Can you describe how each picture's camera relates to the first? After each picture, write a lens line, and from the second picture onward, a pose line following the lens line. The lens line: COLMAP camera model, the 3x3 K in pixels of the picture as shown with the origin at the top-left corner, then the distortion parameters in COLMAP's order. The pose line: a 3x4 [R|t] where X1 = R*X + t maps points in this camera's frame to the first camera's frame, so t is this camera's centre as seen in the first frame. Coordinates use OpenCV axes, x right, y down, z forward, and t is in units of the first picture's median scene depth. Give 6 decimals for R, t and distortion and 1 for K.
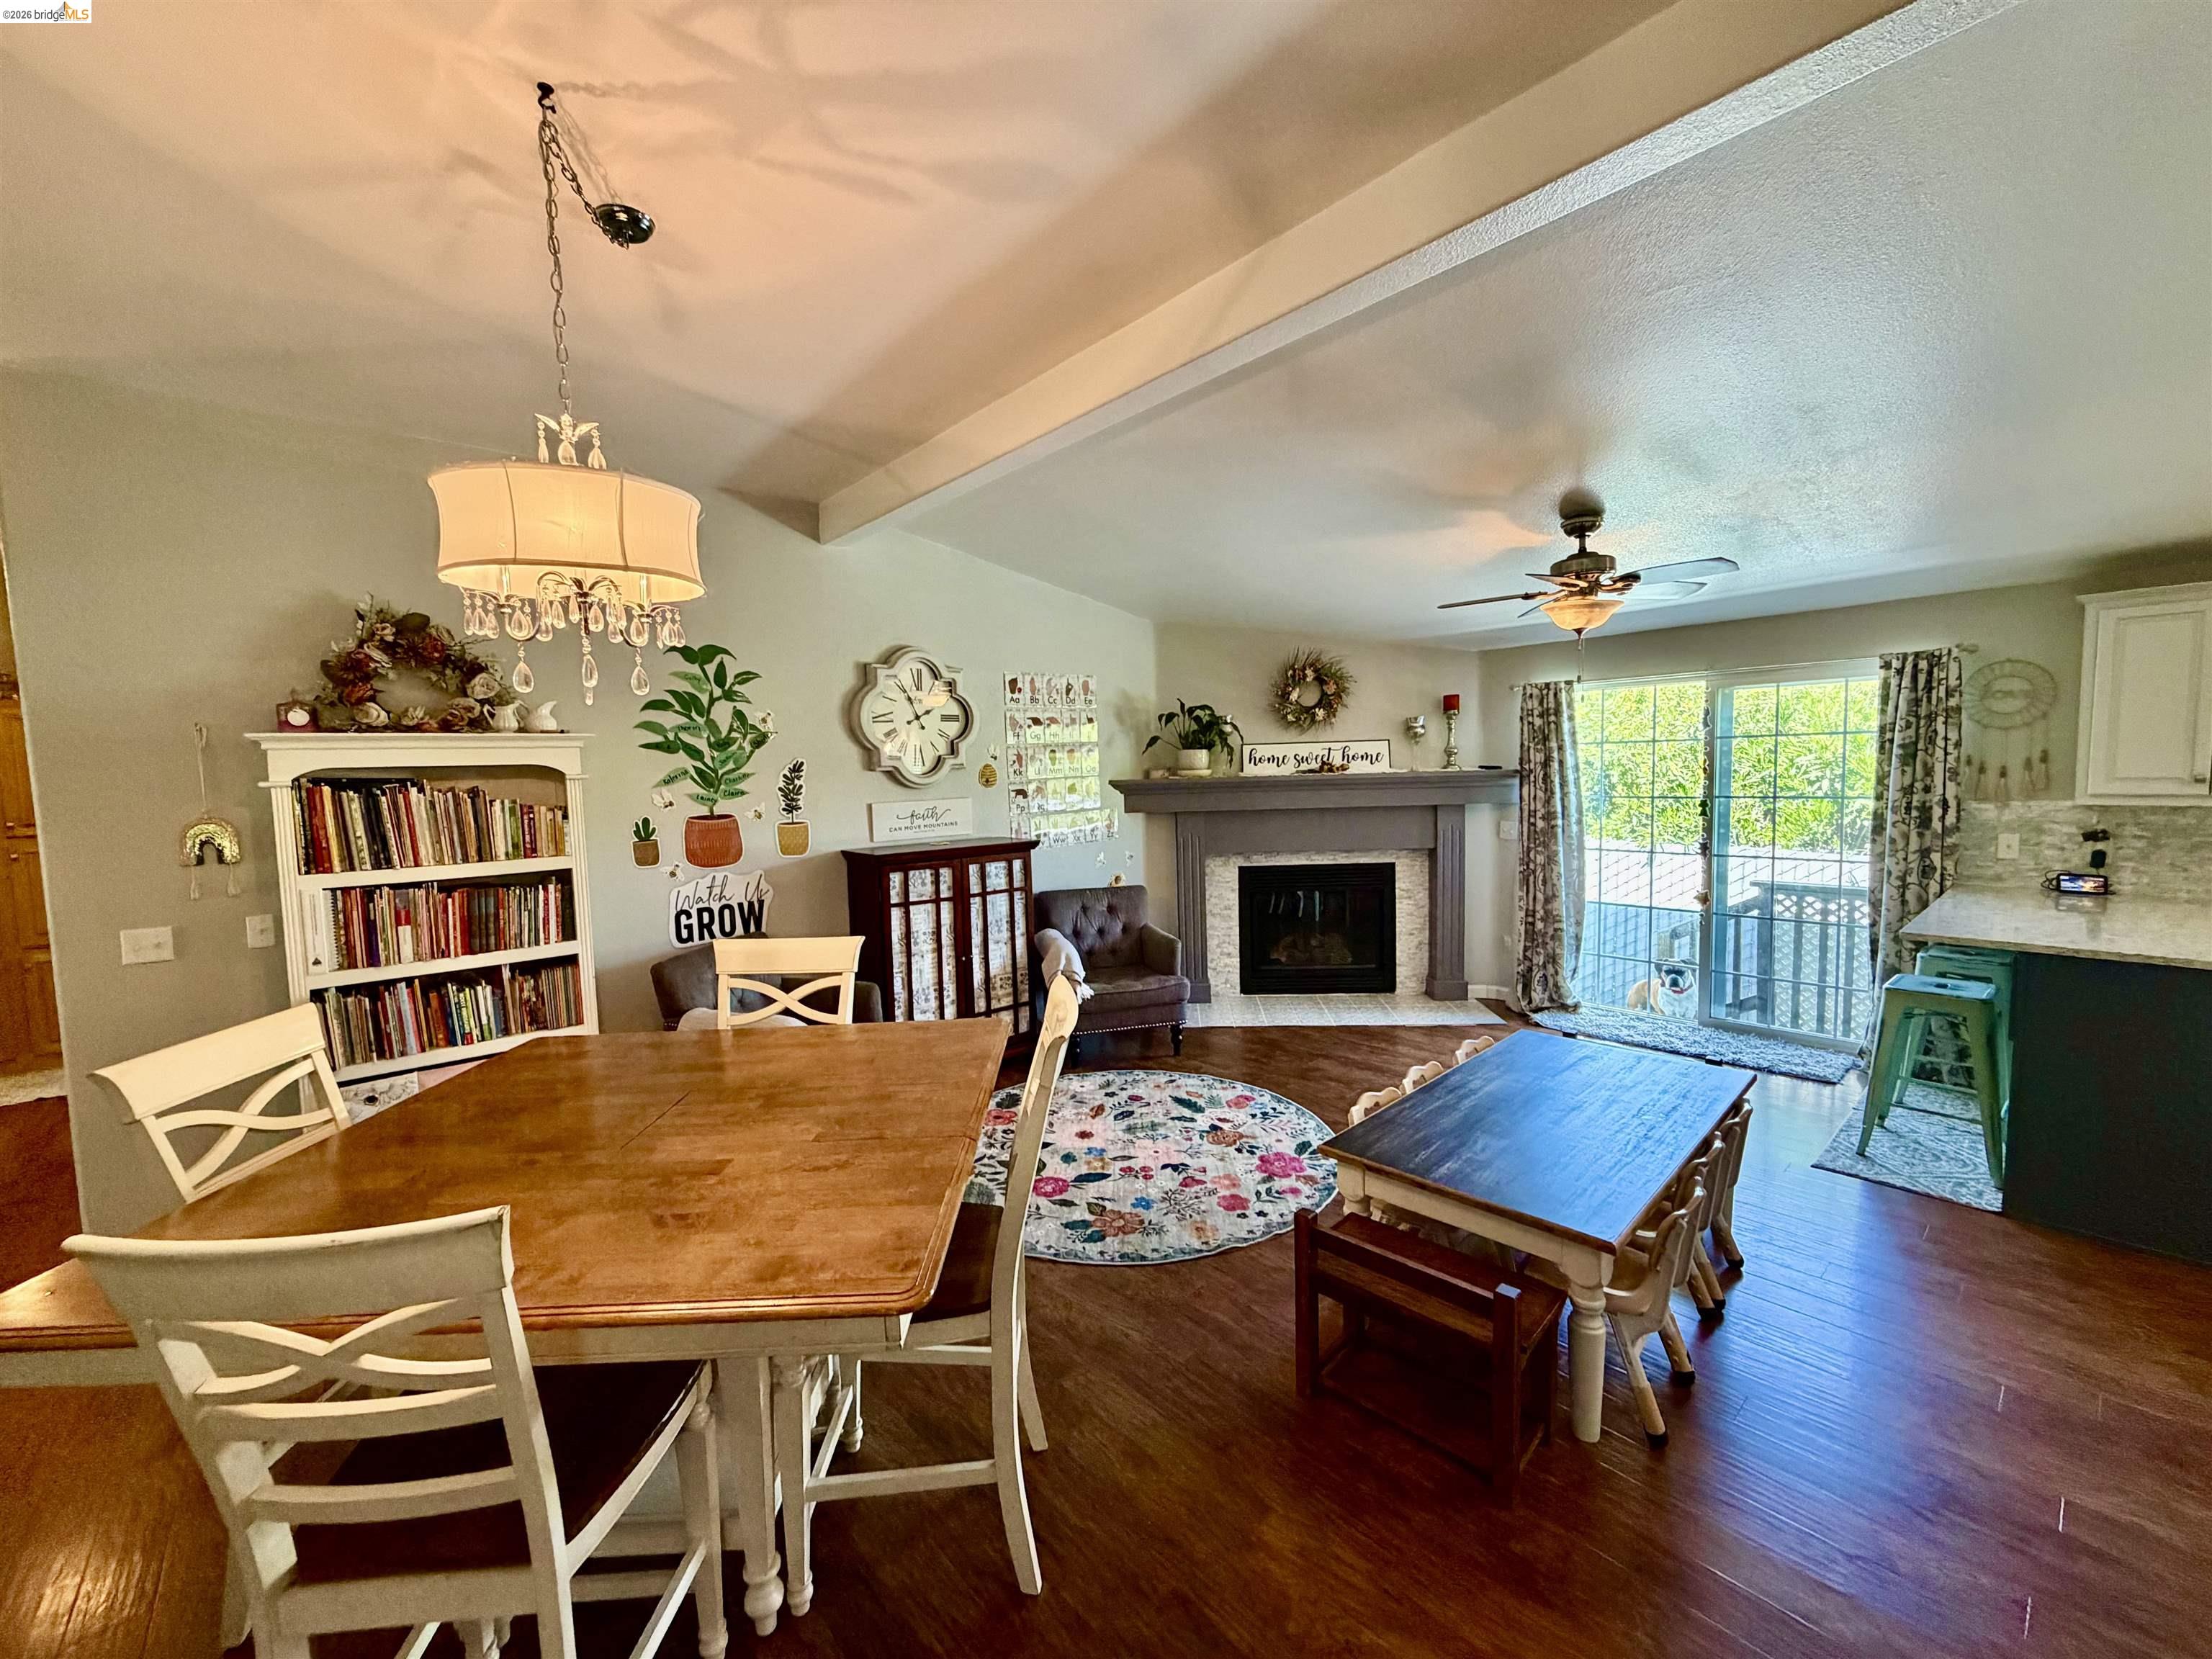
lens RADIAL K [[881.9, 0, 1097.5], [0, 881.9, 834.7], [0, 0, 1]] dist [-0.000428, 0.000261]
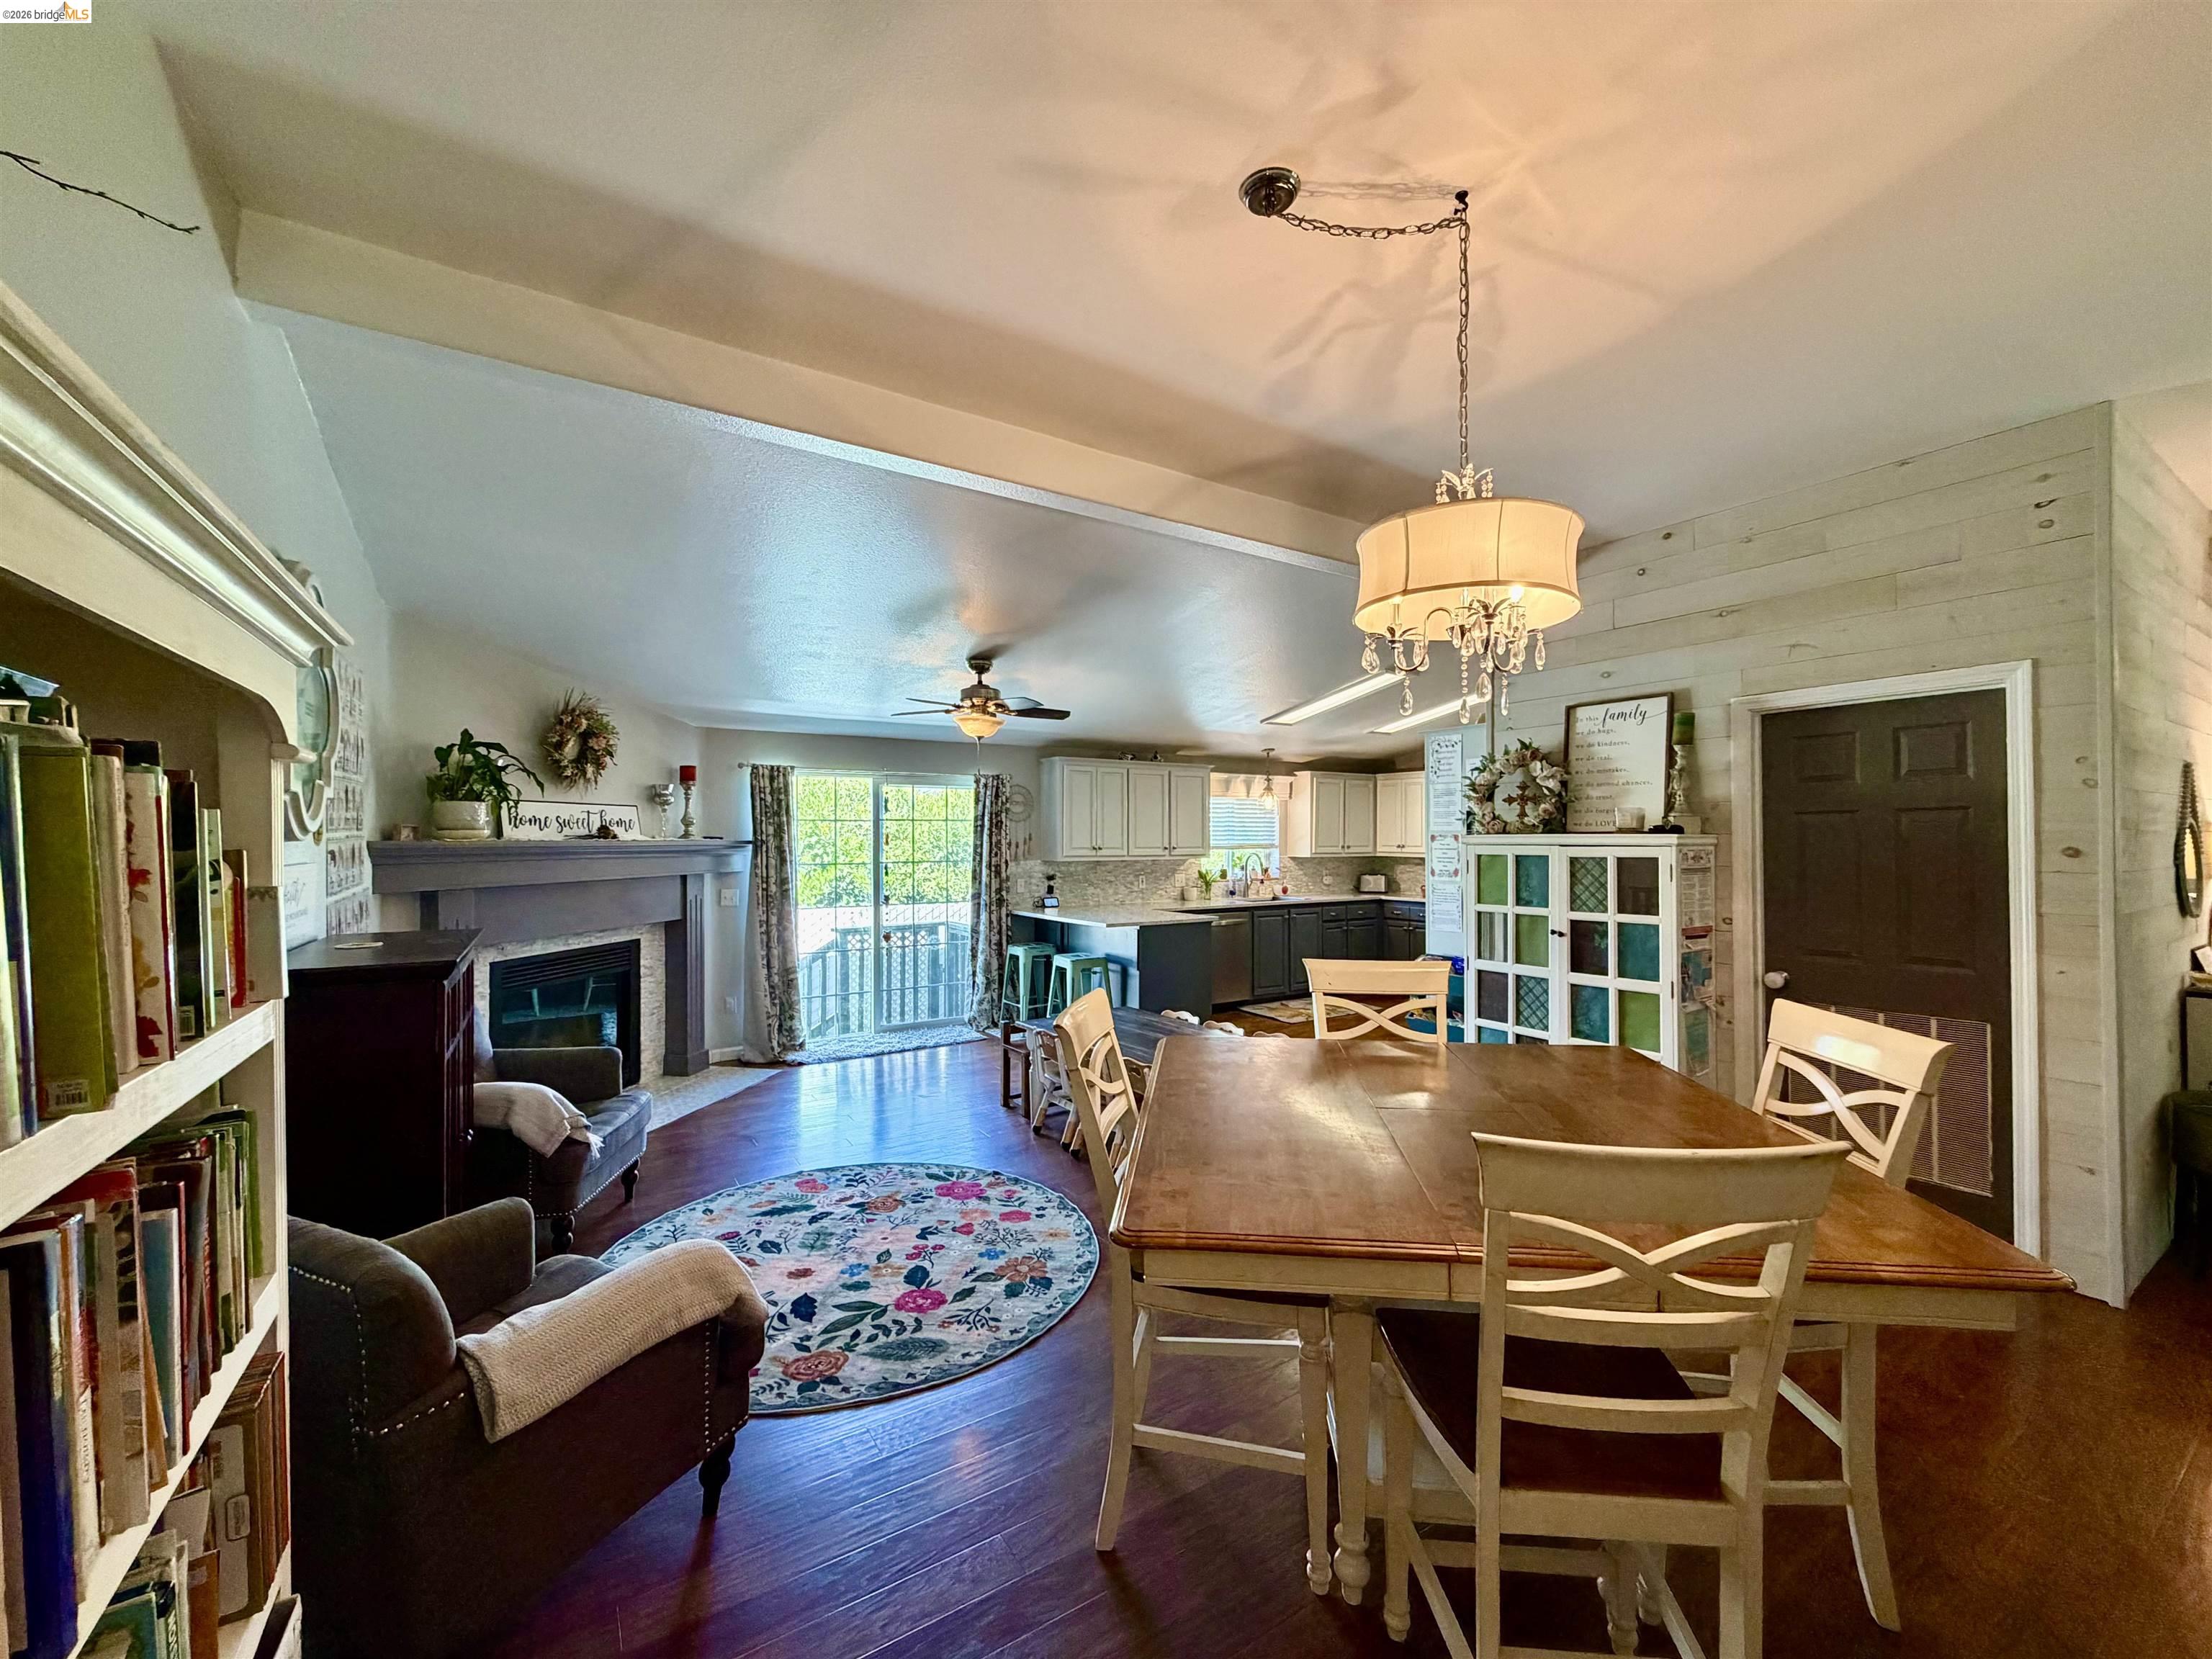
lens RADIAL K [[881.9, 0, 1097.2], [0, 881.9, 836.2], [0, 0, 1]] dist [-0.000428, 0.000261]
pose [[0.143352, 0.031650, 0.989165, -0.747588], [0.075730, 0.996207, -0.042850, 0.001029], [-0.986770, 0.081052, 0.140412, 0.569119]]
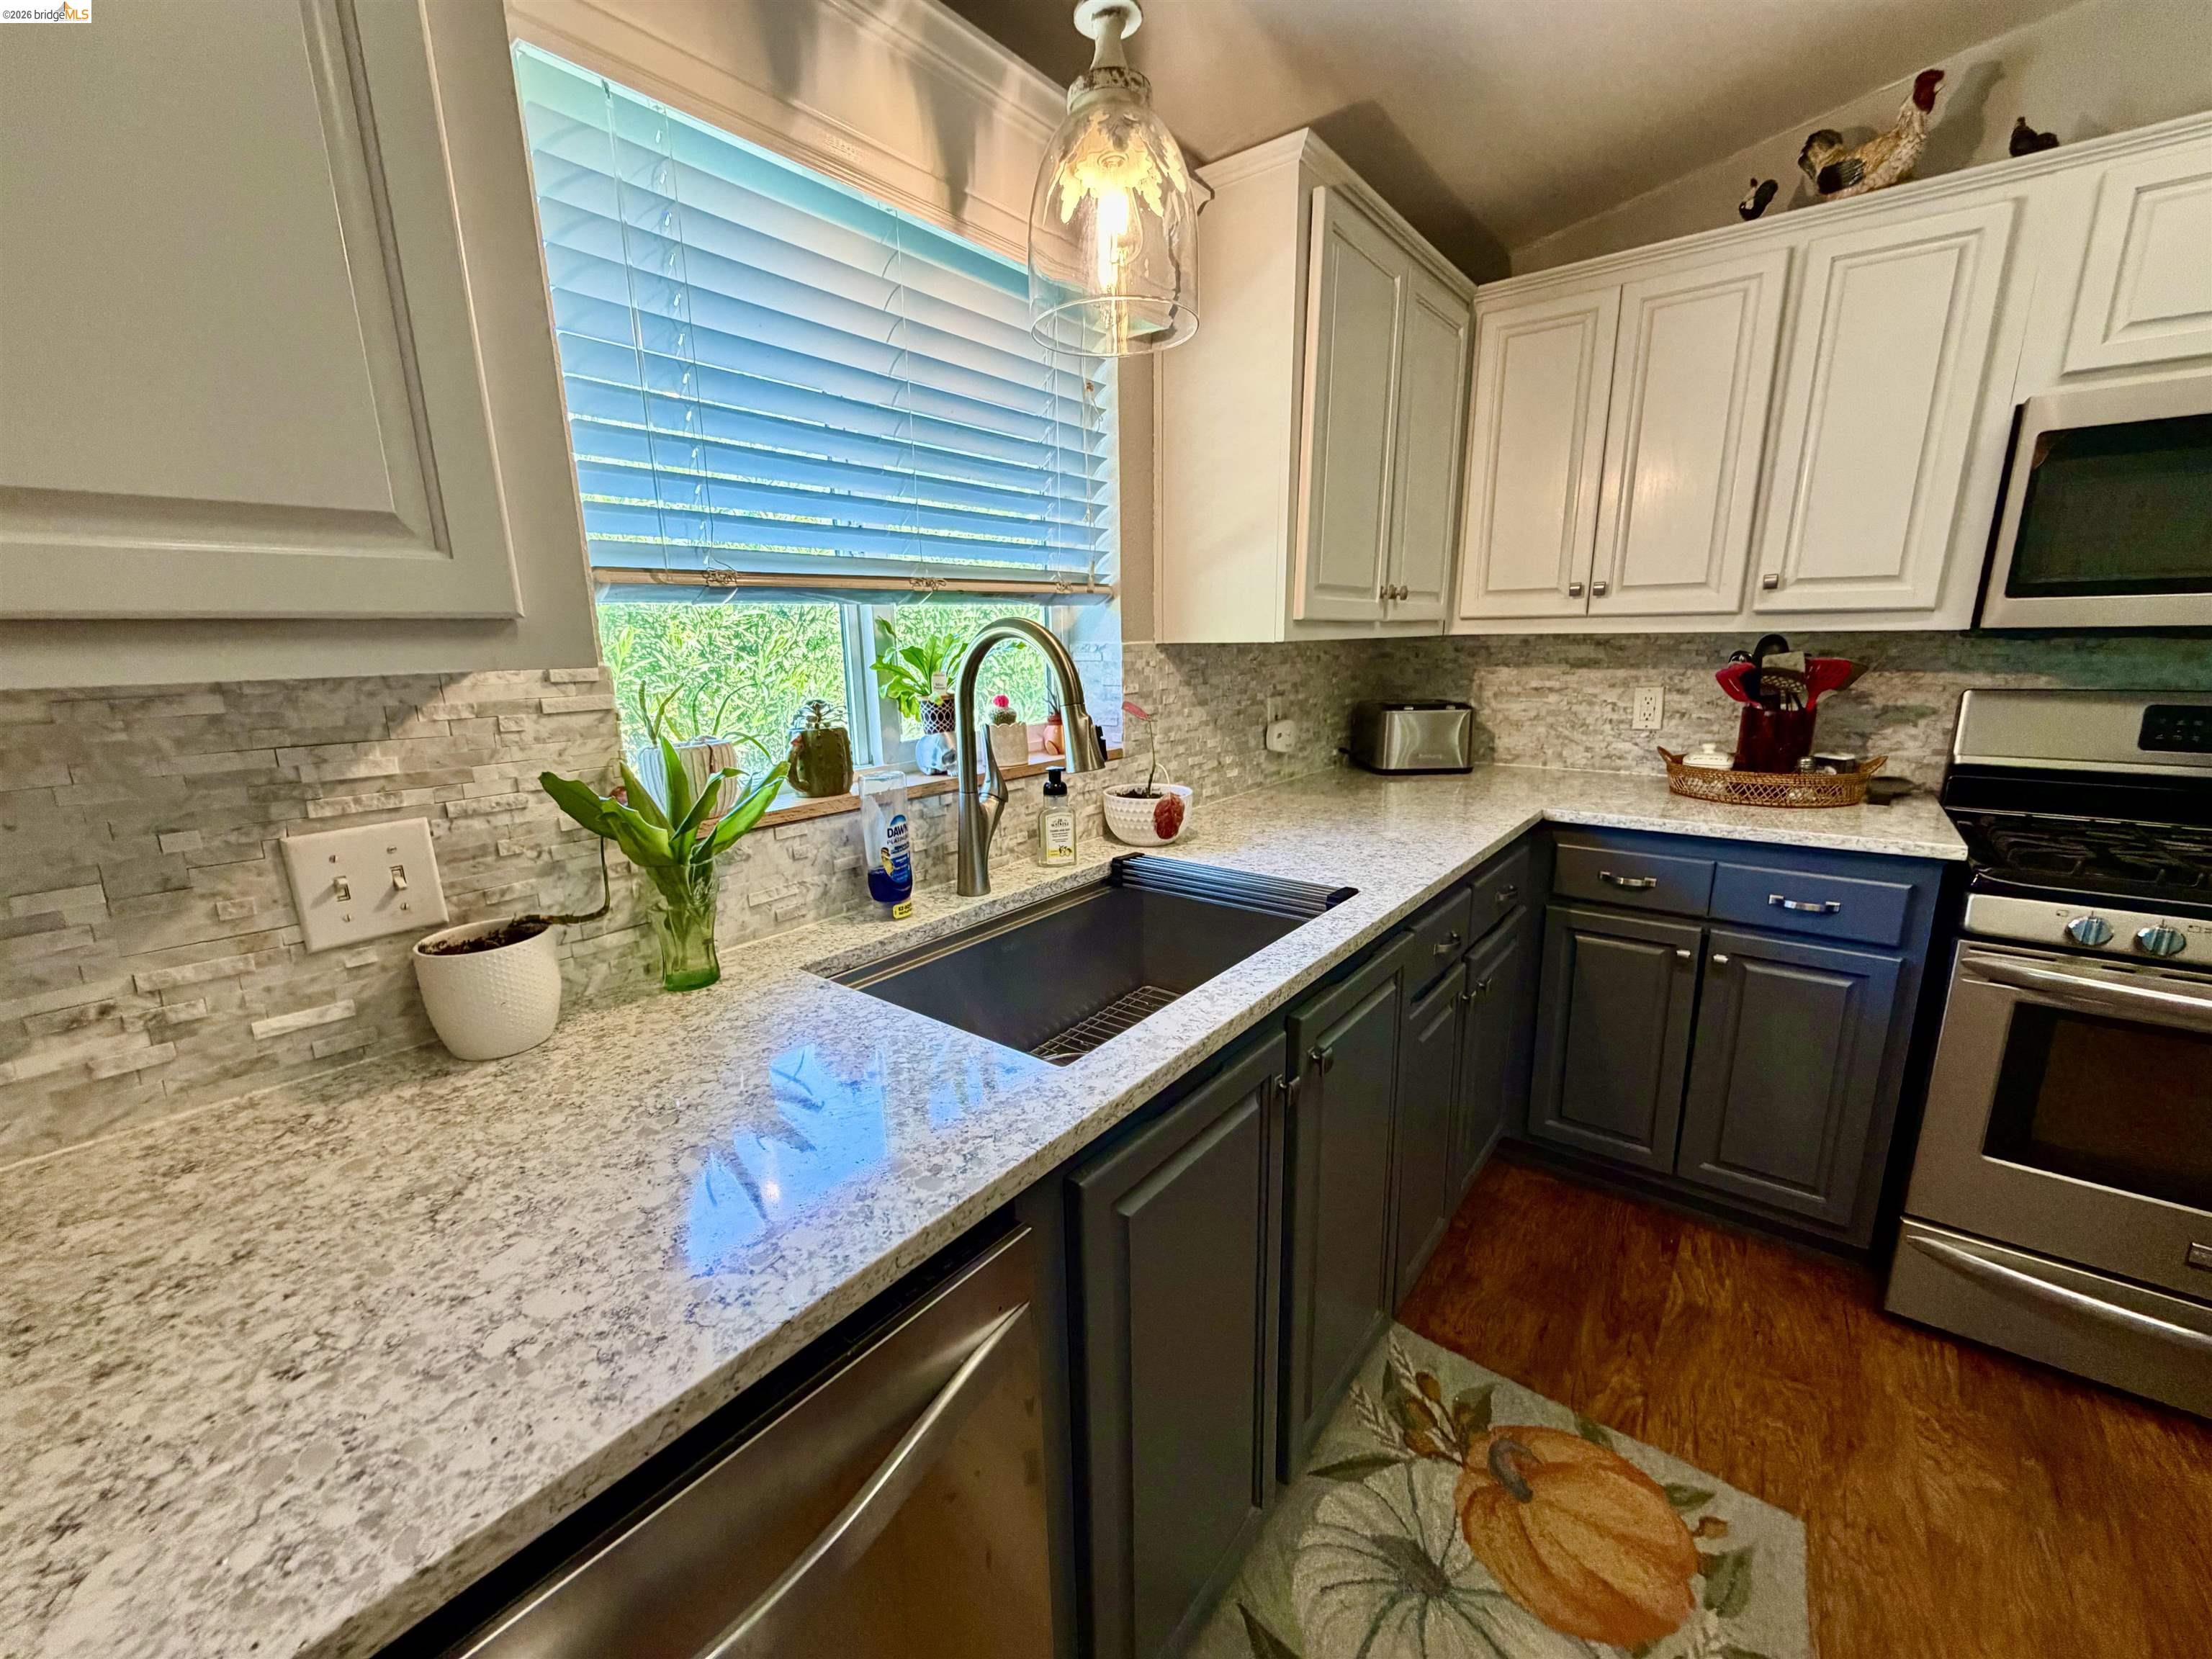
lens RADIAL K [[881.9, 0, 1098.3], [0, 881.9, 835.7], [0, 0, 1]] dist [-0.000428, 0.000261]
pose [[-0.187908, -0.185627, 0.964486, 1.043138], [0.103946, 0.972705, 0.207460, -0.007352], [-0.976671, 0.139238, -0.163484, 0.532138]]
